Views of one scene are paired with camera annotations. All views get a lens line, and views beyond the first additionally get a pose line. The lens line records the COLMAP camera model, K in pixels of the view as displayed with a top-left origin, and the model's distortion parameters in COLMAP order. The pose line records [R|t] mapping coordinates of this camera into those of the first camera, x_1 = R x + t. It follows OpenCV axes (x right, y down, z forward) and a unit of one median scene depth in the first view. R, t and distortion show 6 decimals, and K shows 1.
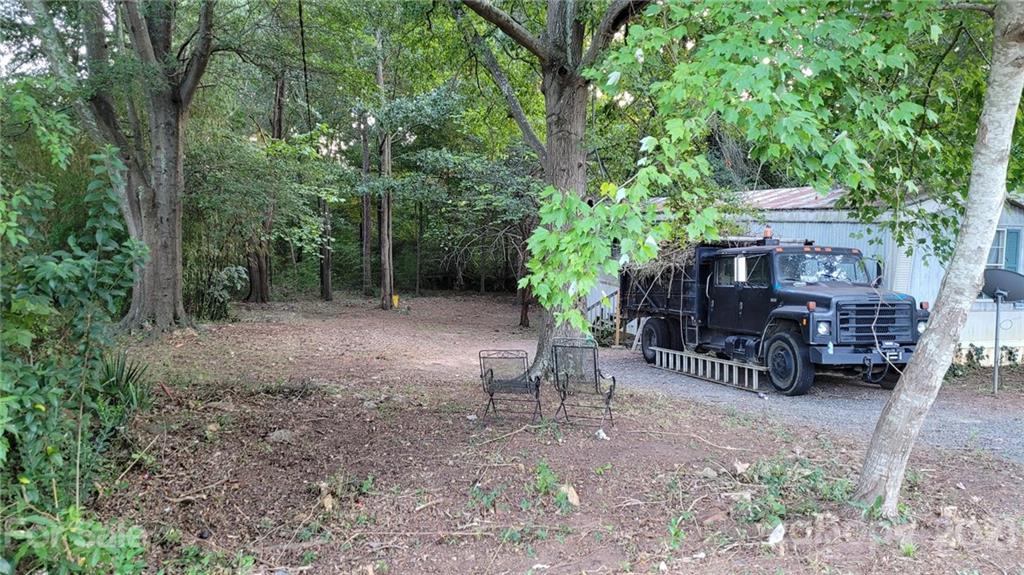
lens RADIAL K [[797.6, 0, 512.0], [0, 797.6, 287.5], [0, 0, 1]] dist [0.047455, -0.008469]
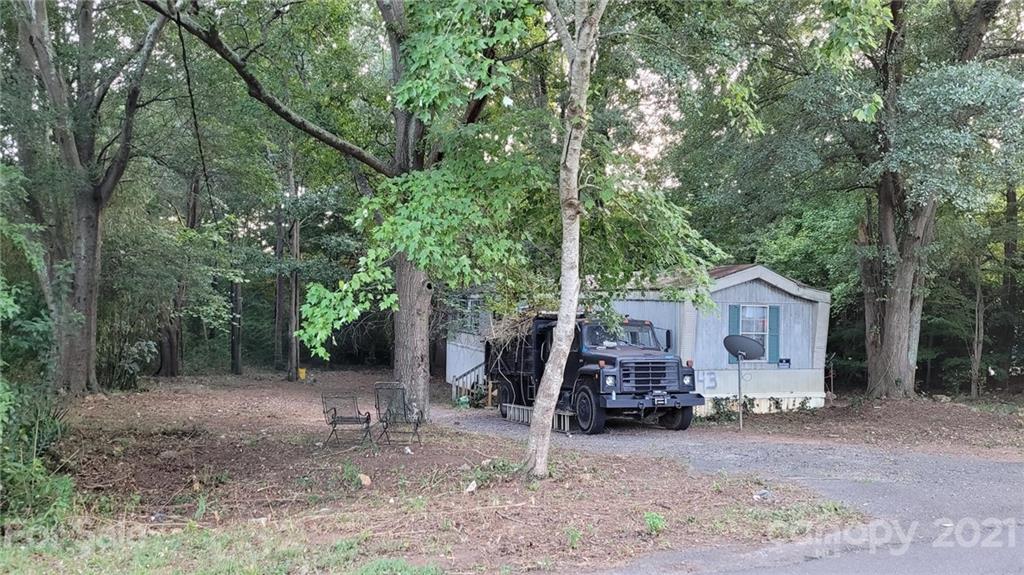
lens RADIAL K [[797.6, 0, 512.0], [0, 797.6, 287.5], [0, 0, 1]] dist [0.047455, -0.008469]
pose [[0.995939, -0.000800, 0.090027, 0.080361], [0.009484, 0.995330, -0.096069, 0.016485], [-0.089530, 0.096532, 0.991295, -0.210623]]
